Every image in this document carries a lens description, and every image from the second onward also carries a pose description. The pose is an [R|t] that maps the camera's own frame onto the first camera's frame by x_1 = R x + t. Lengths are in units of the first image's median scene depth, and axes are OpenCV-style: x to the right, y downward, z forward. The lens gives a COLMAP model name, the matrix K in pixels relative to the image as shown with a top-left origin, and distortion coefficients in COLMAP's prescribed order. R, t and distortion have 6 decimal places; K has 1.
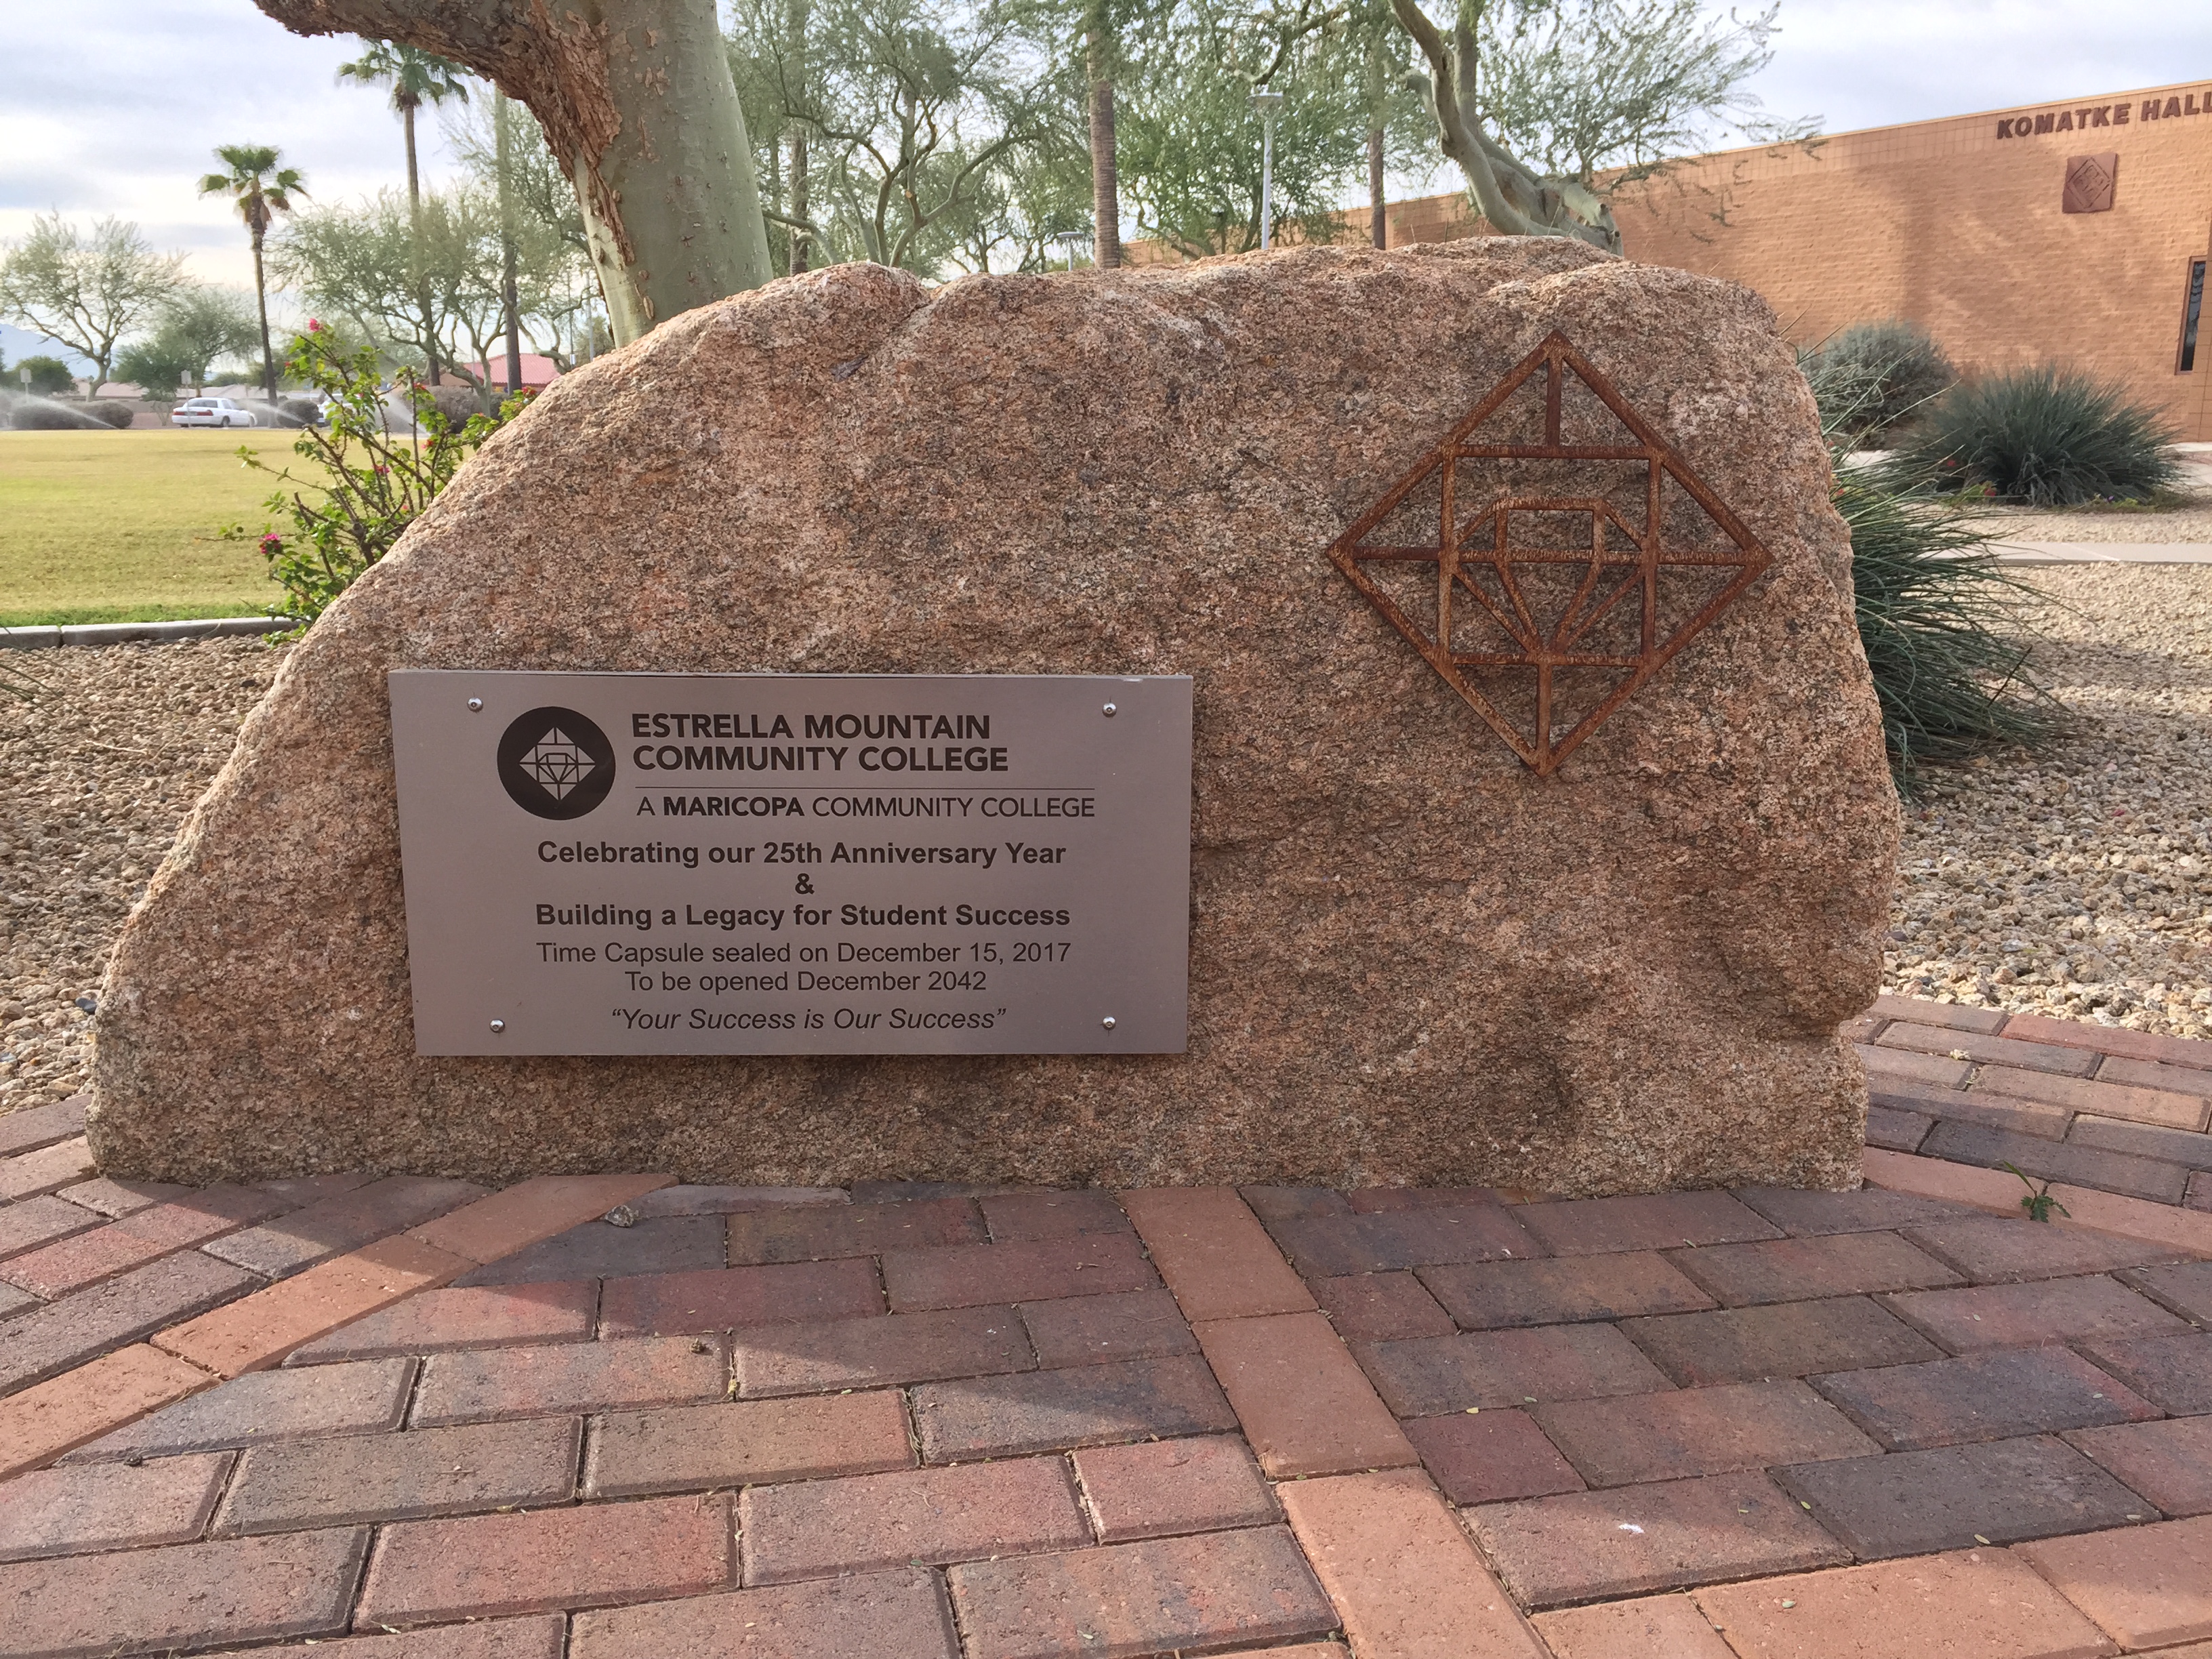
lens RADIAL K [[1851.1, 0, 1106.0], [0, 1851.1, 829.5], [0, 0, 1]] dist [0.117129, -0.142034]
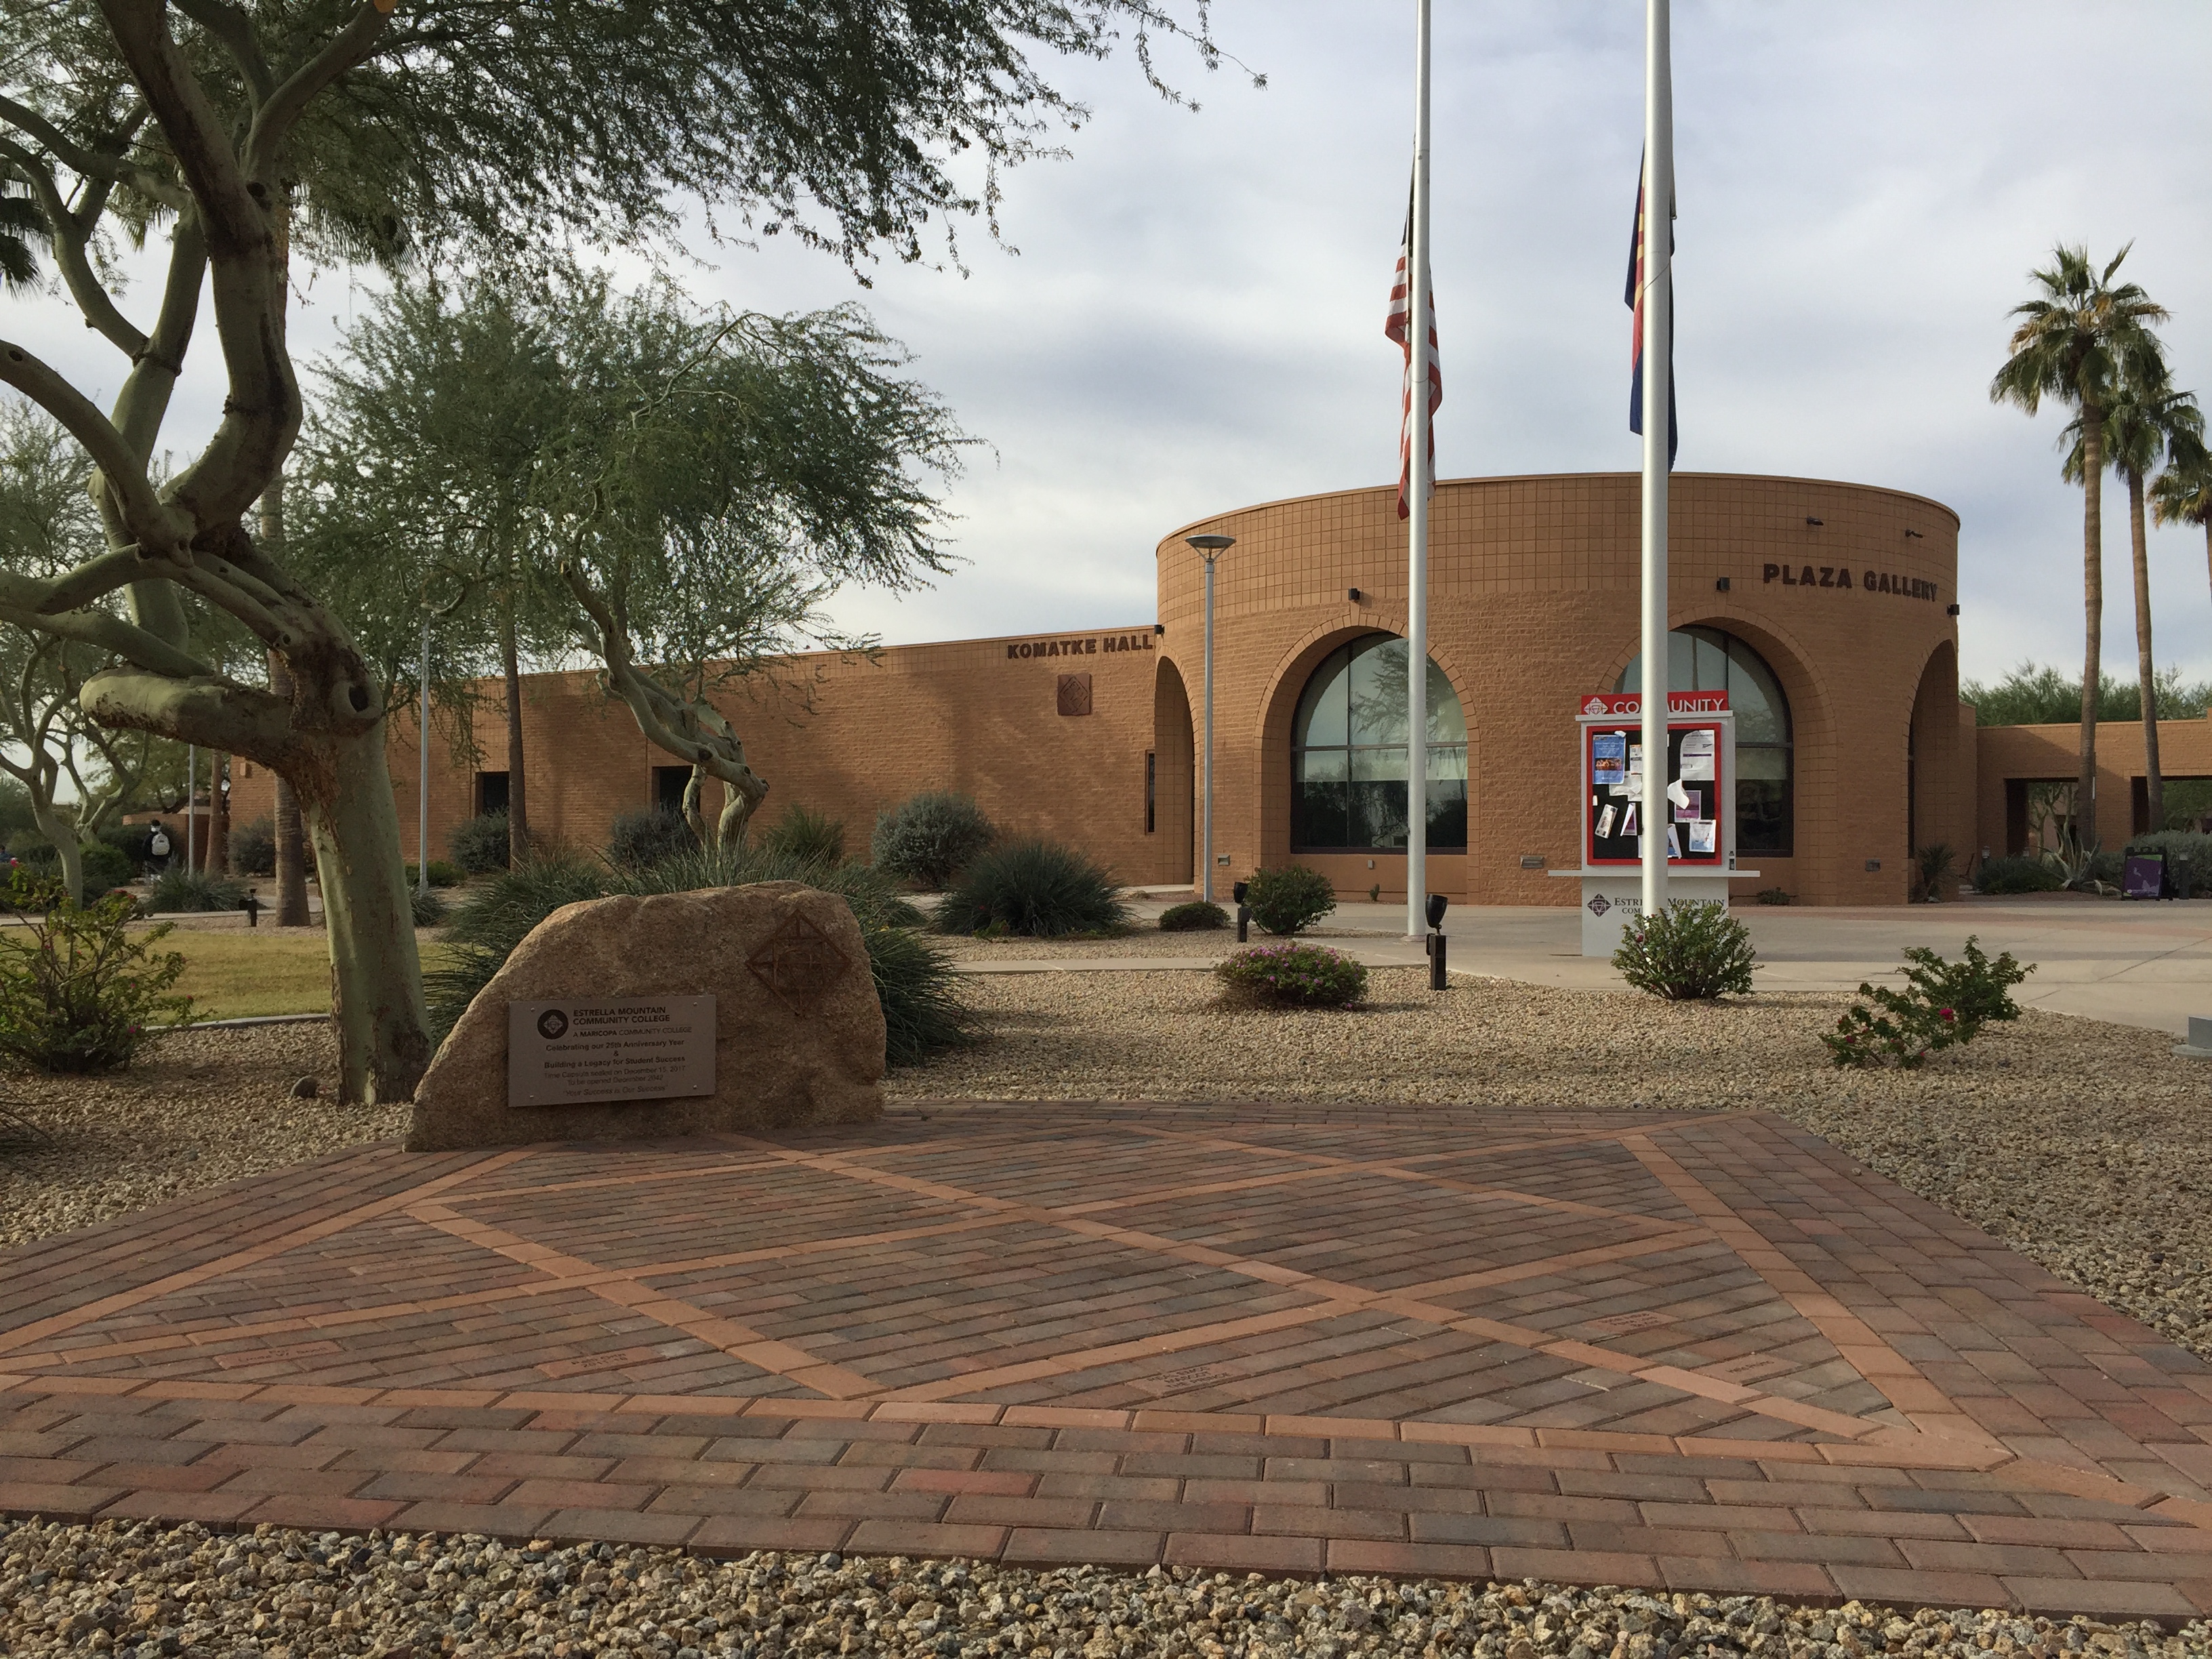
lens RADIAL K [[1851.1, 0, 1106.0], [0, 1851.1, 829.5], [0, 0, 1]] dist [0.117129, -0.142034]
pose [[0.894919, 0.003127, 0.446217, -0.042262], [0.098690, 0.973825, -0.204756, 0.020210], [-0.435177, 0.227277, 0.871186, -0.125309]]
